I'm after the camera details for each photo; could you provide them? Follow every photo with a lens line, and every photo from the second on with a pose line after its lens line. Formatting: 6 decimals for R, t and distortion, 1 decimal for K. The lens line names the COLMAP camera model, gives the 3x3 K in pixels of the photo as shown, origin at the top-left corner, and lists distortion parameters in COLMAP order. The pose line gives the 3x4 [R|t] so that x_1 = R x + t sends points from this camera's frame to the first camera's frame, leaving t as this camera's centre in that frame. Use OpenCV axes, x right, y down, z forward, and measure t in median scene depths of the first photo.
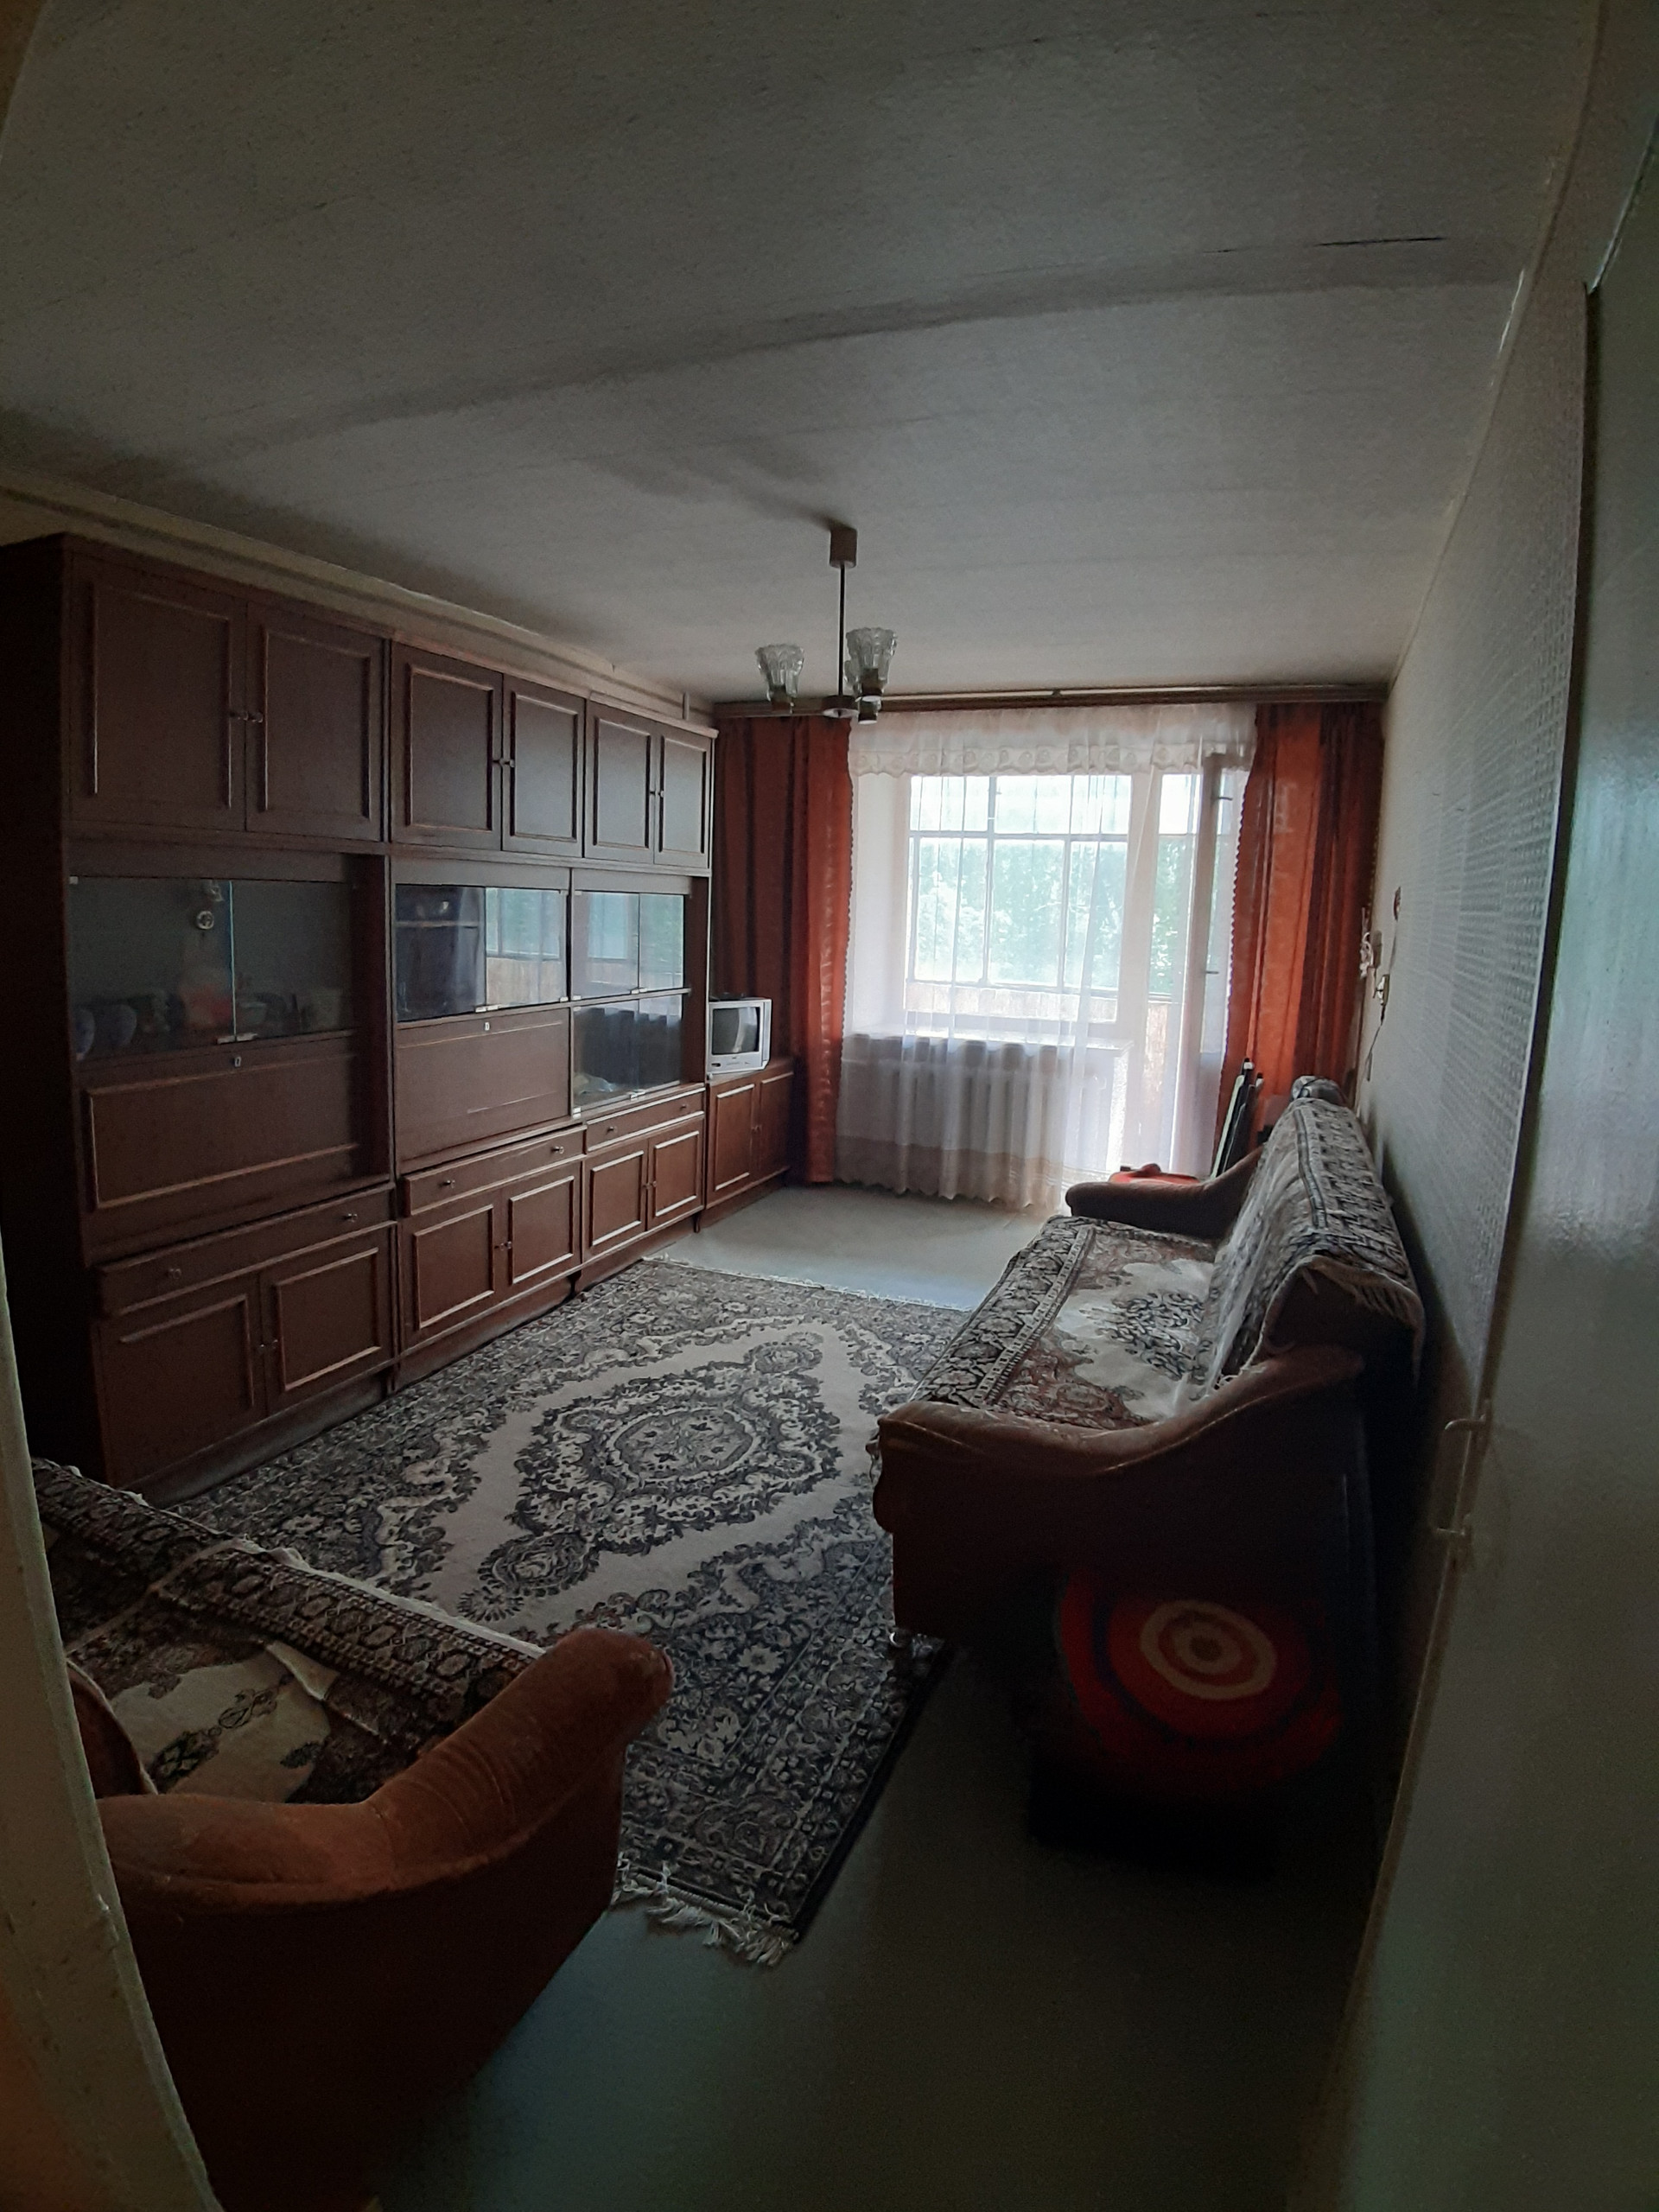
lens RADIAL K [[1171.3, 0, 835.3], [0, 1171.3, 1092.3], [0, 0, 1]] dist [-0.055020, 0.000303]
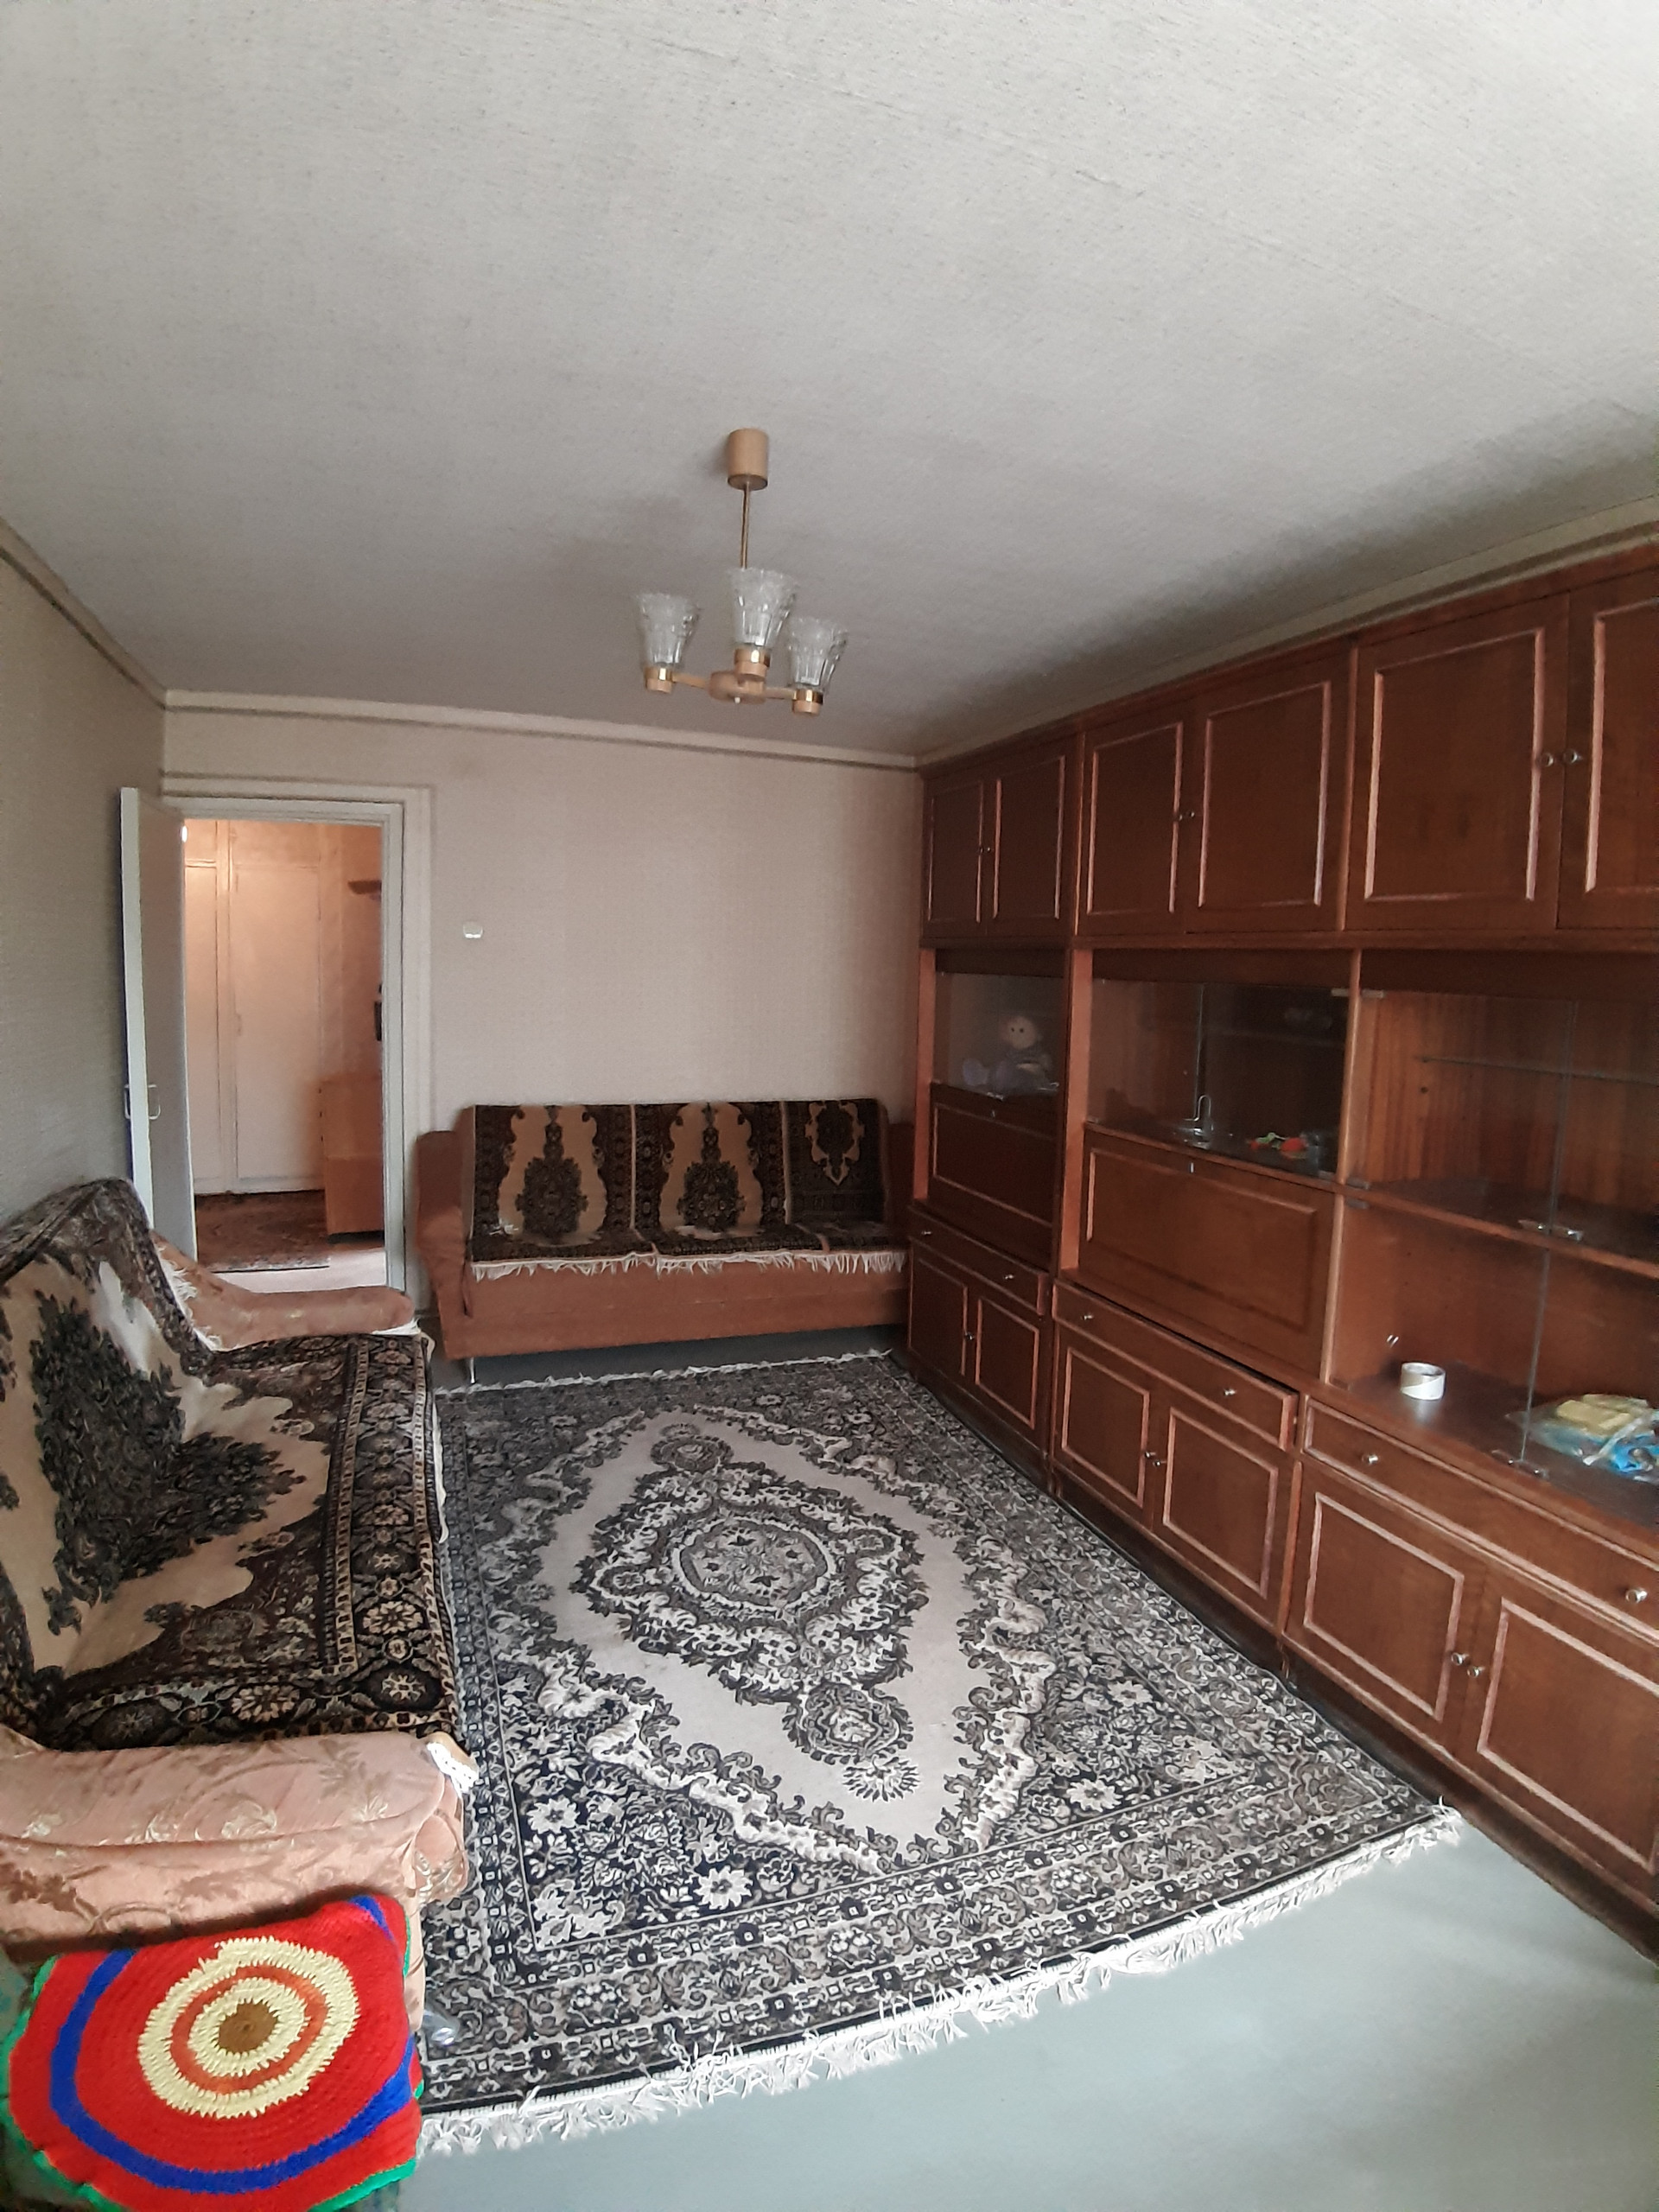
lens RADIAL K [[1158.5, 0, 902.7], [0, 1158.5, 1076.1], [0, 0, 1]] dist [-0.109144, 0.001469]
pose [[-0.711100, 0.003256, -0.703083, 0.389620], [-0.180522, 0.965621, 0.187053, -0.242780], [0.679521, 0.259935, -0.686065, 1.503475]]
